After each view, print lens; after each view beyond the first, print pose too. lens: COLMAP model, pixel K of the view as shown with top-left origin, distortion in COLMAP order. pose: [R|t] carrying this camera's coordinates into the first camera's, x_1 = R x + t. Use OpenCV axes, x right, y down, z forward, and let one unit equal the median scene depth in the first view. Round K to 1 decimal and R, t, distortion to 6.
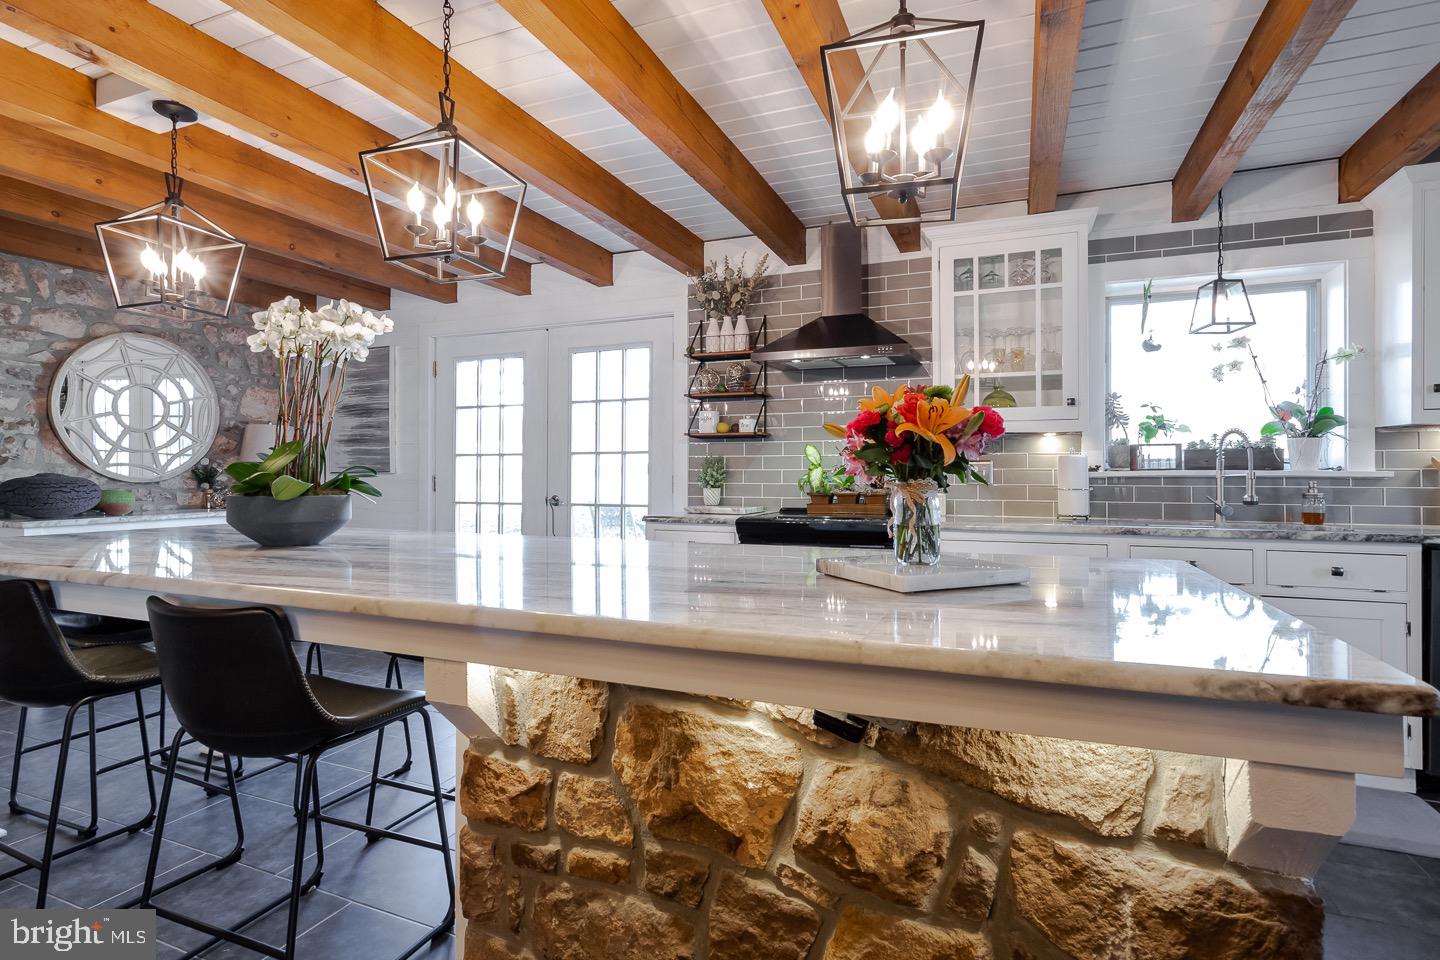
lens RADIAL K [[732.0, 0, 720.5], [0, 732.0, 473.0], [0, 0, 1]] dist [-0.011833, 0.006191]
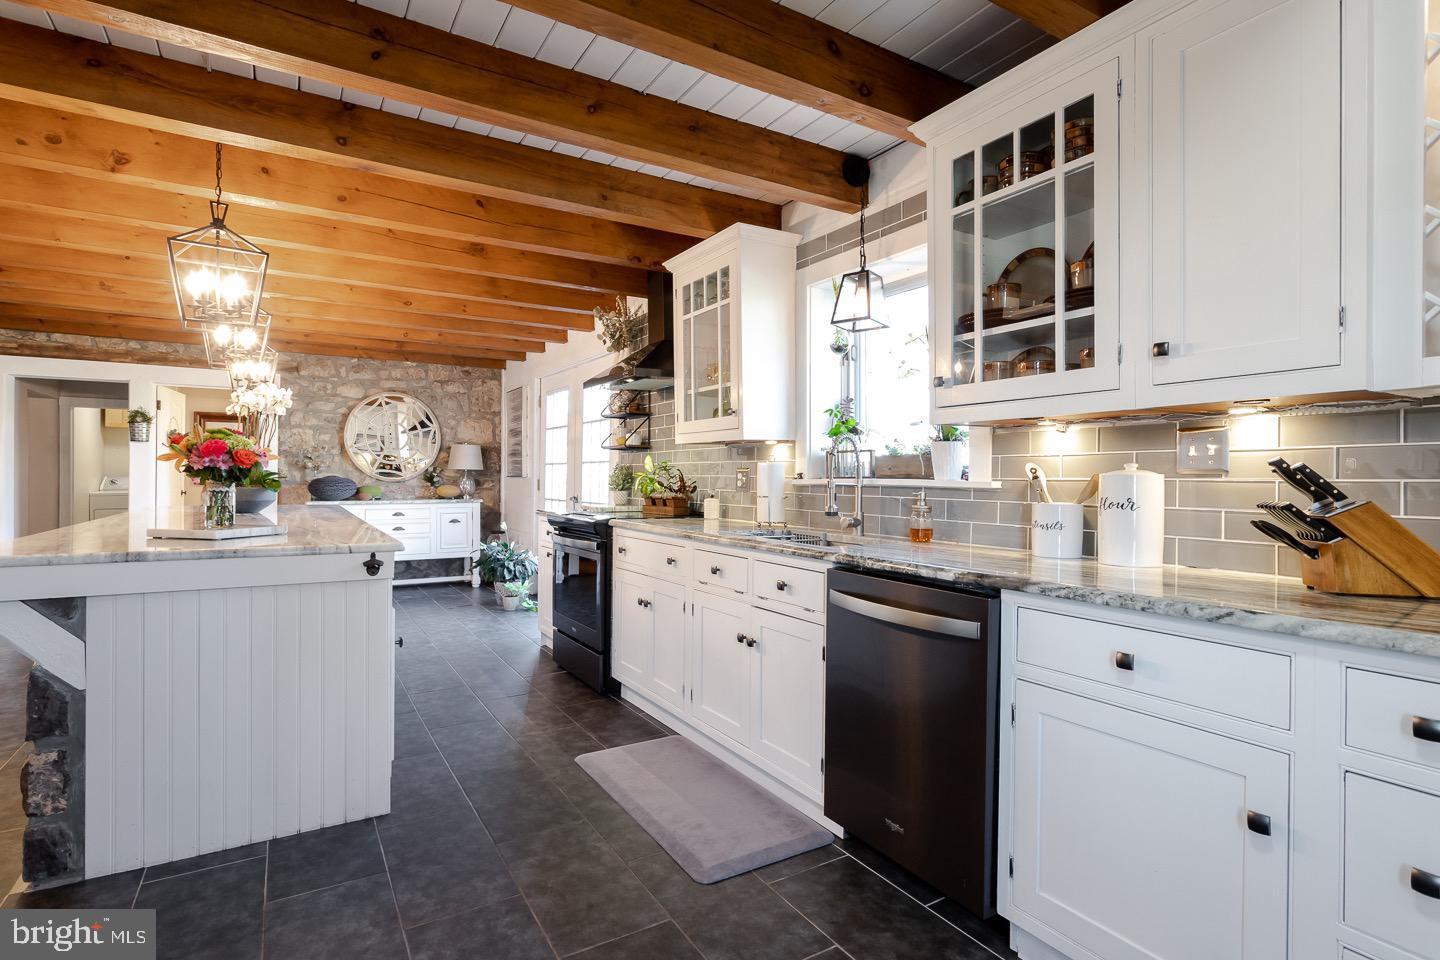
lens RADIAL K [[732.0, 0, 716.9], [0, 732.0, 478.8], [0, 0, 1]] dist [-0.011833, 0.006191]
pose [[0.799334, 0.007927, -0.600834, 0.890696], [-0.008076, 0.999964, 0.002449, -0.003456], [0.600832, 0.002895, 0.799370, 0.122785]]
